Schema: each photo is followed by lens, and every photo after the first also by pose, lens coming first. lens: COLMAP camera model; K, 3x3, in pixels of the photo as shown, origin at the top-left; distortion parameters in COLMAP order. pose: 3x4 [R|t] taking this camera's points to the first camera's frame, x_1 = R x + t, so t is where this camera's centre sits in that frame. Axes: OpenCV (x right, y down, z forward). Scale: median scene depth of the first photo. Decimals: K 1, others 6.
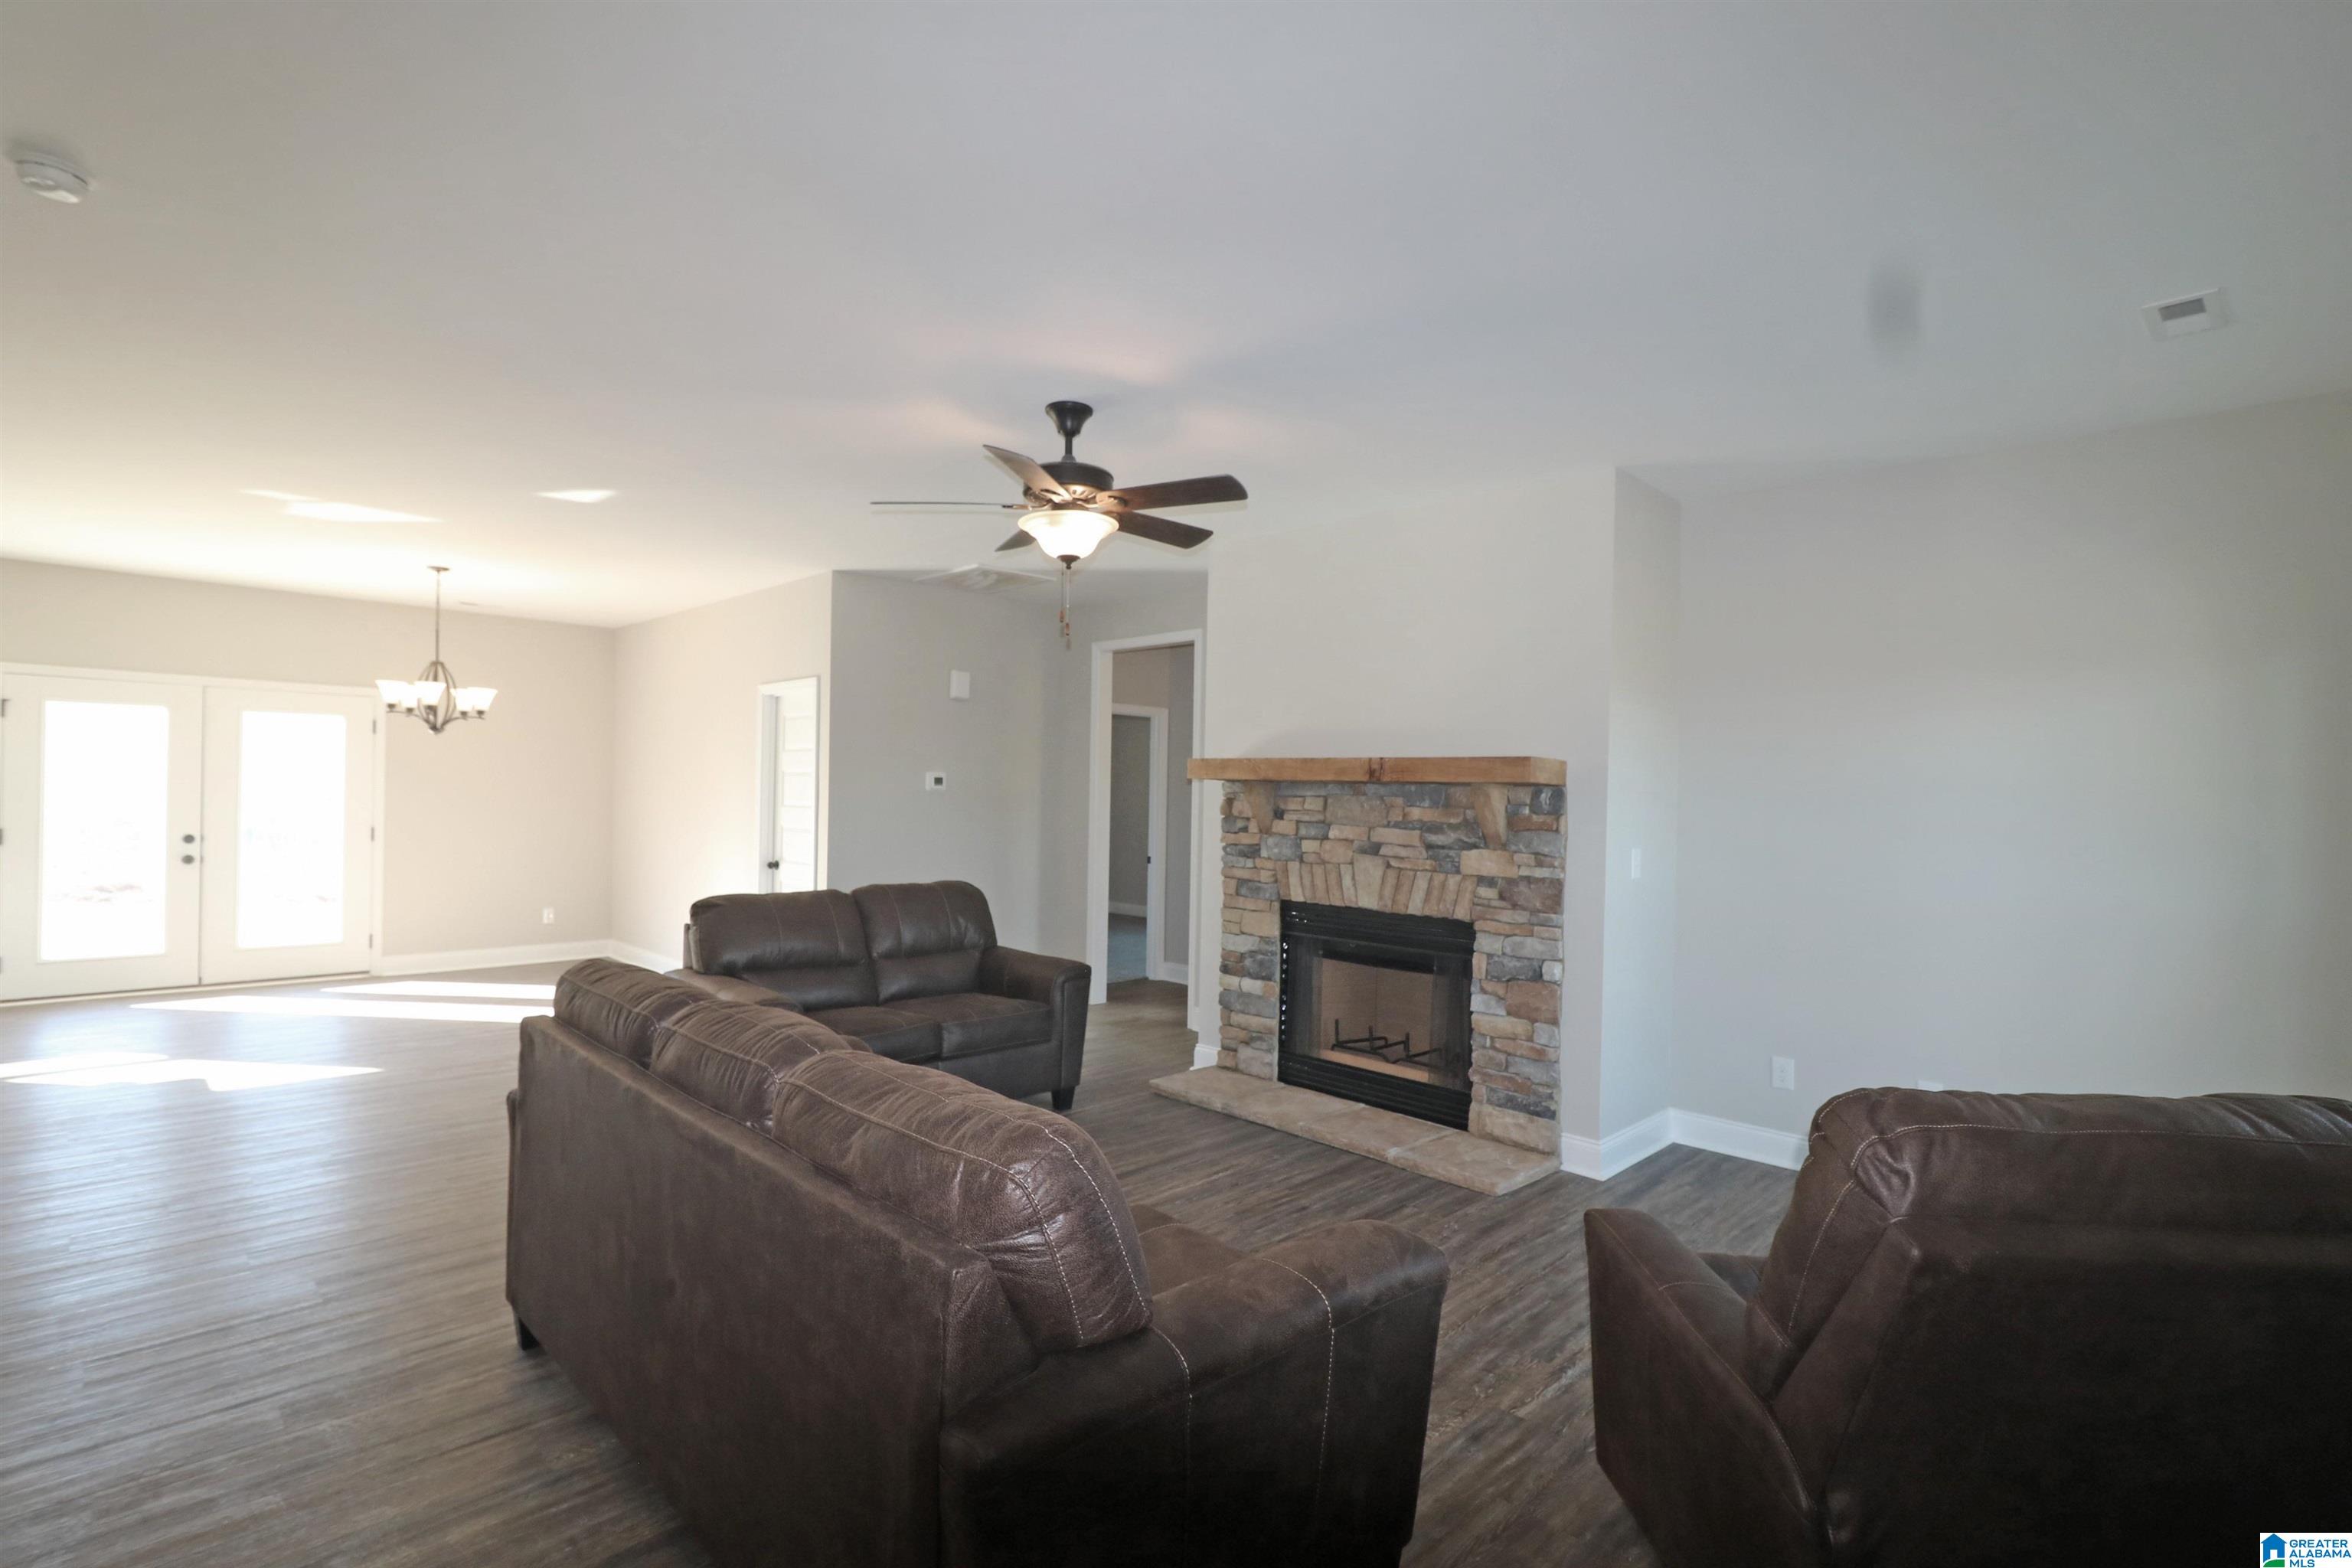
lens RADIAL K [[1093.2, 0, 1172.5], [0, 1093.2, 781.1], [0, 0, 1]] dist [0.002552, 0.001189]
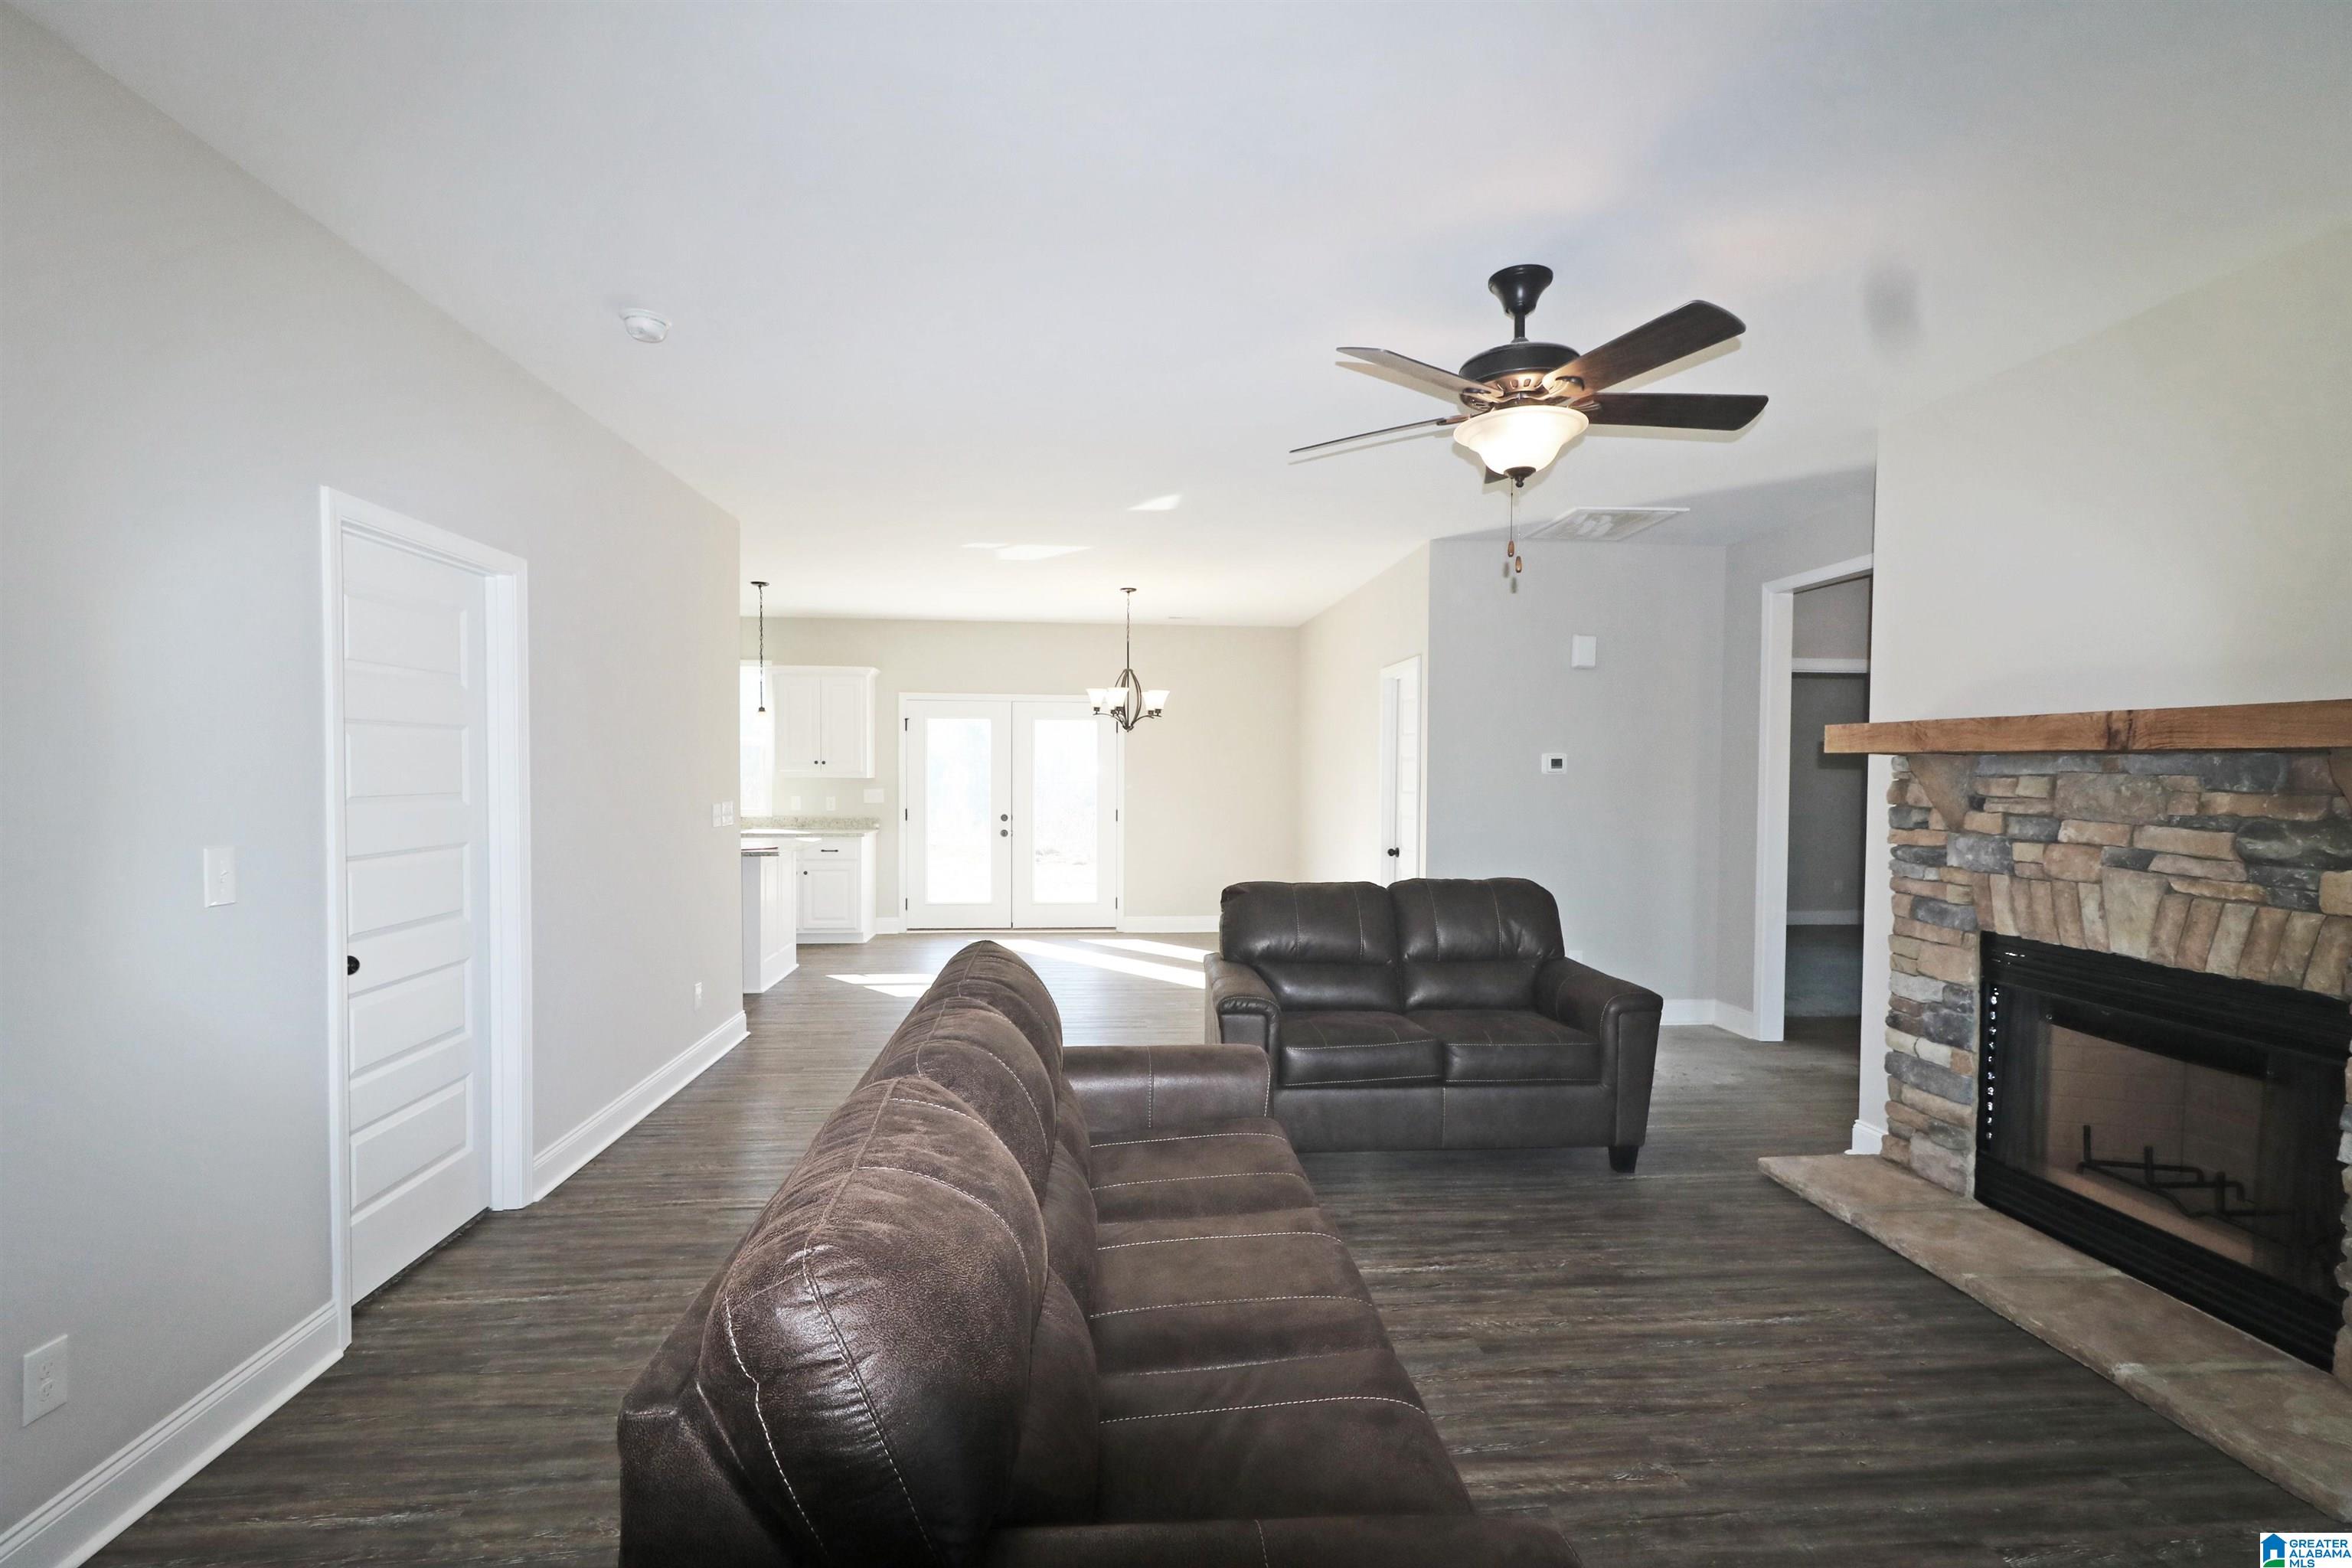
lens RADIAL K [[1093.2, 0, 1182.7], [0, 1093.2, 792.8], [0, 0, 1]] dist [0.002552, 0.001189]
pose [[0.768554, -0.002397, -0.639781, 0.163744], [0.019156, 0.999631, 0.019266, 0.002024], [0.639498, -0.027062, 0.768316, 0.187321]]
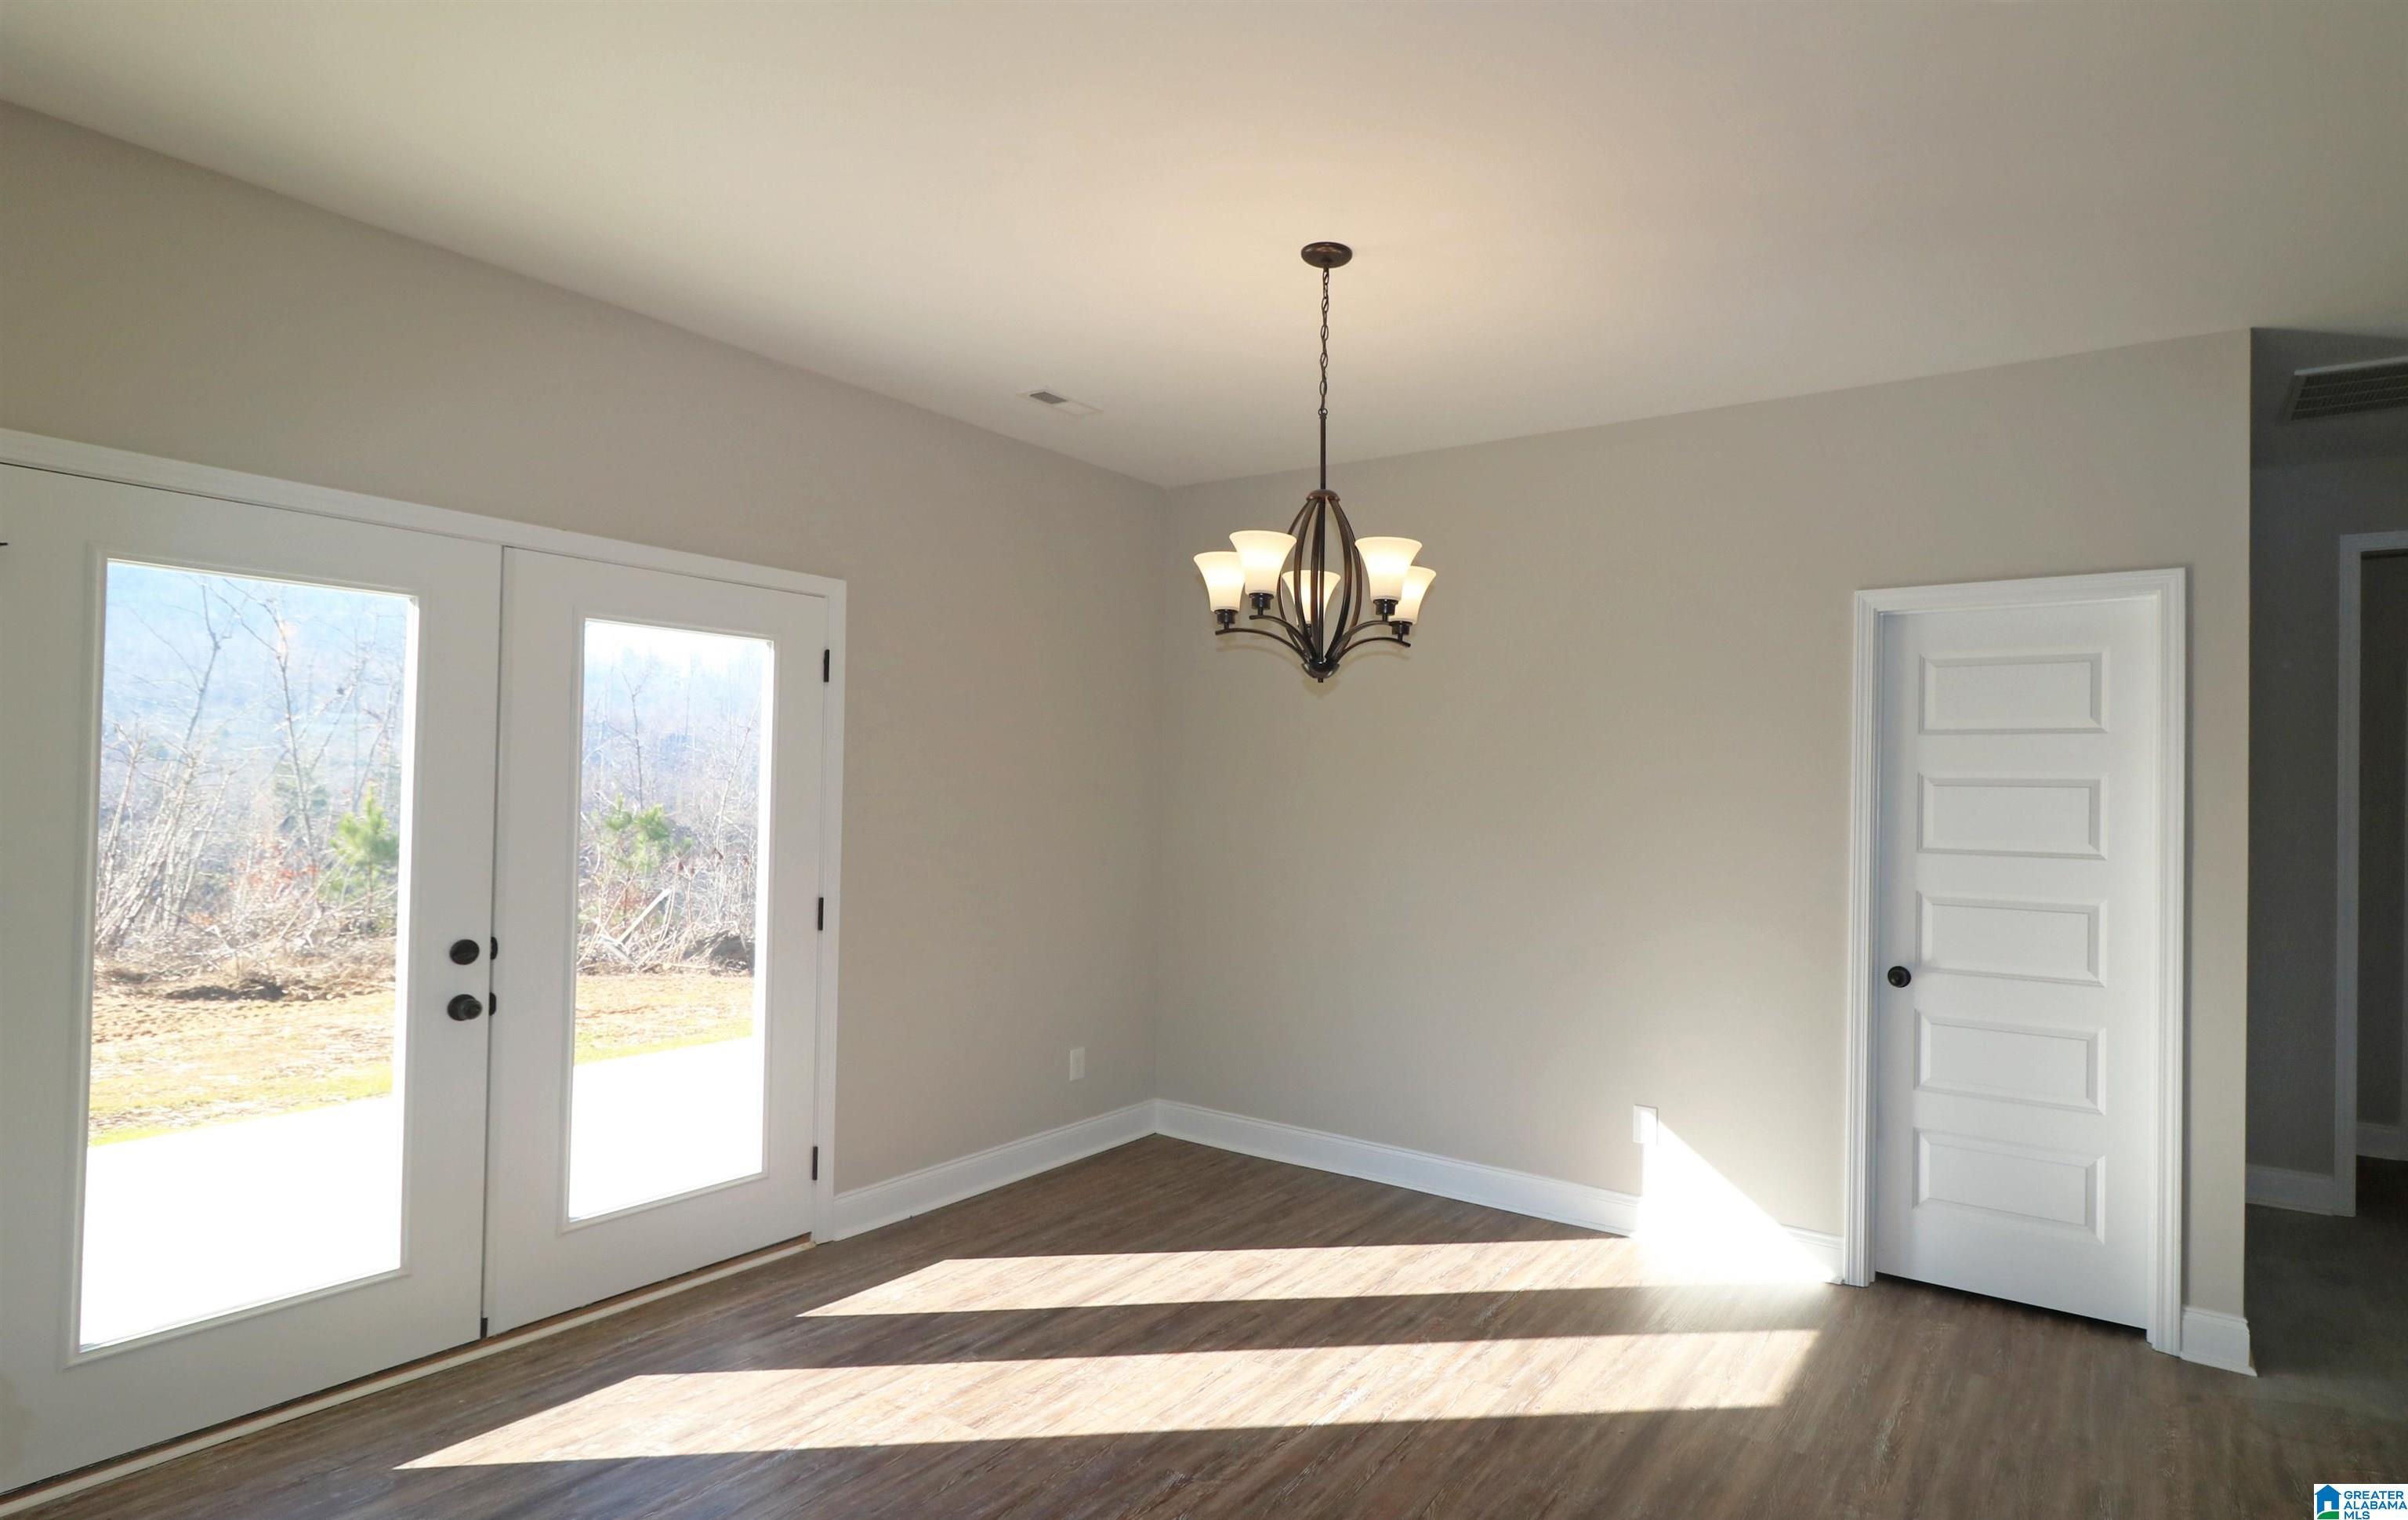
lens RADIAL K [[1188.7, 0, 1220.5], [0, 1188.7, 760.4], [0, 0, 1]] dist [-0.002394, -0.000358]
pose [[0.977854, 0.005725, 0.209211, -1.082593], [-0.004954, 0.999979, -0.004210, -0.017440], [-0.209231, 0.003080, 0.977861, 0.818323]]
